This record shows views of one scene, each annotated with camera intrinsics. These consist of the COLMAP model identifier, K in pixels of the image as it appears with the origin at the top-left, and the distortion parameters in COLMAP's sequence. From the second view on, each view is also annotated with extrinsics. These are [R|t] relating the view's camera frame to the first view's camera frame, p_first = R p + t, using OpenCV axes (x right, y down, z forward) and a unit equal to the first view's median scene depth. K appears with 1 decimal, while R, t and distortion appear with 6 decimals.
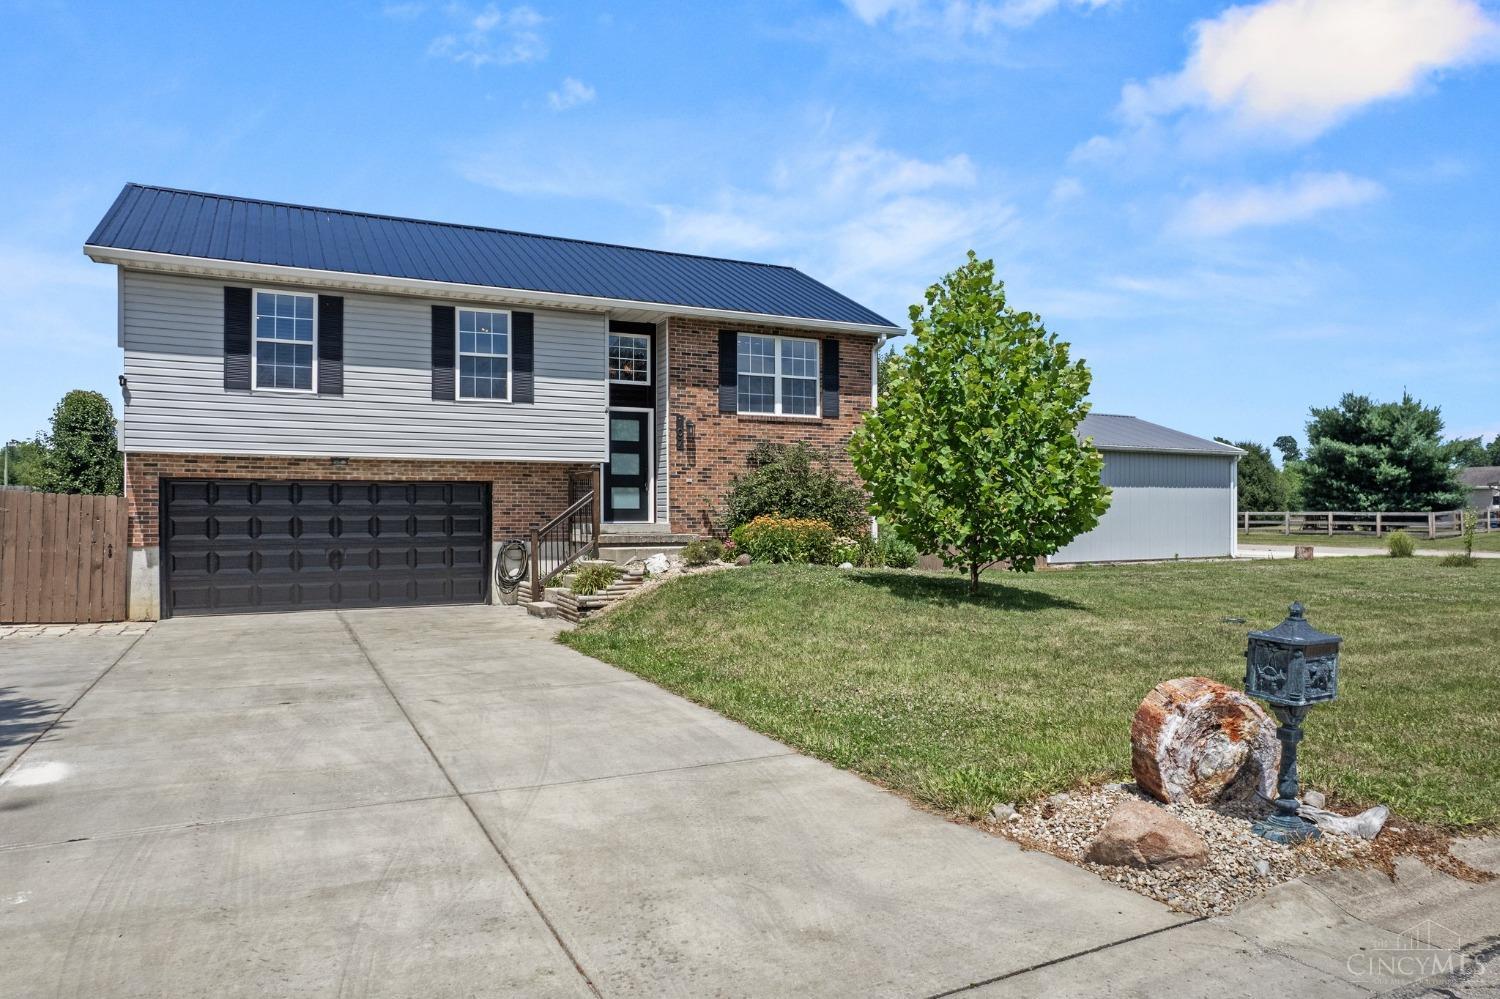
lens RADIAL K [[973.5, 0, 751.1], [0, 973.5, 519.0], [0, 0, 1]] dist [-0.067502, 0.064866]
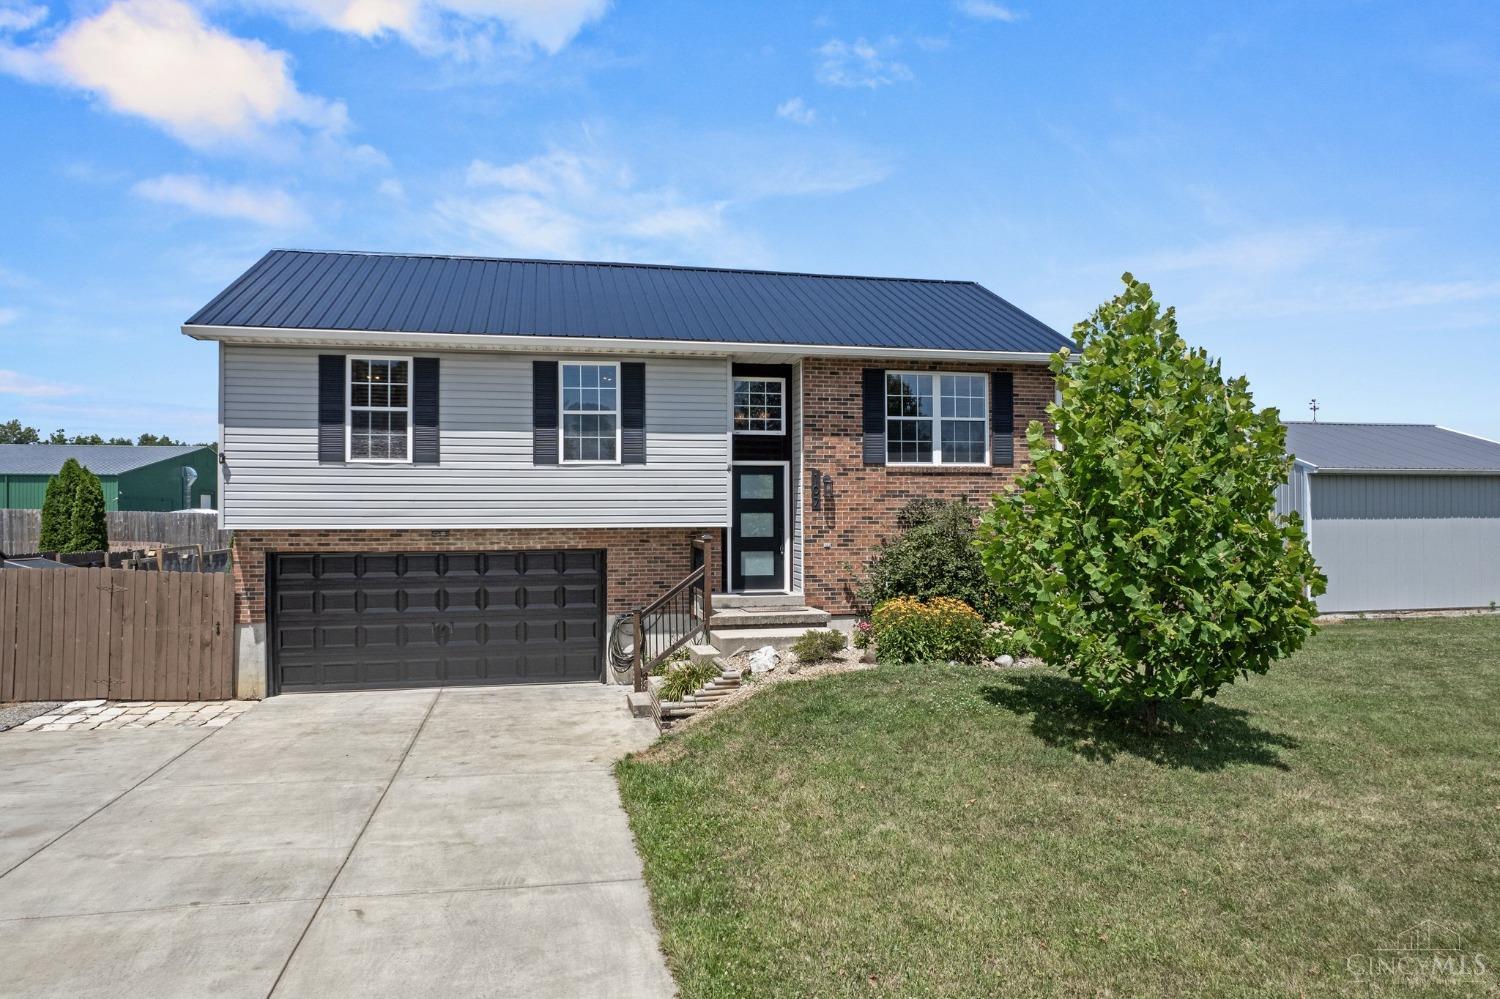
lens RADIAL K [[970.5, 0, 750.0], [0, 970.5, 499.5], [0, 0, 1]] dist [-0.063735, 0.056279]
pose [[0.966700, -0.003159, -0.255892, 0.101418], [0.000177, 0.999932, -0.011678, -0.078243], [0.255911, 0.011244, 0.966635, 0.164582]]
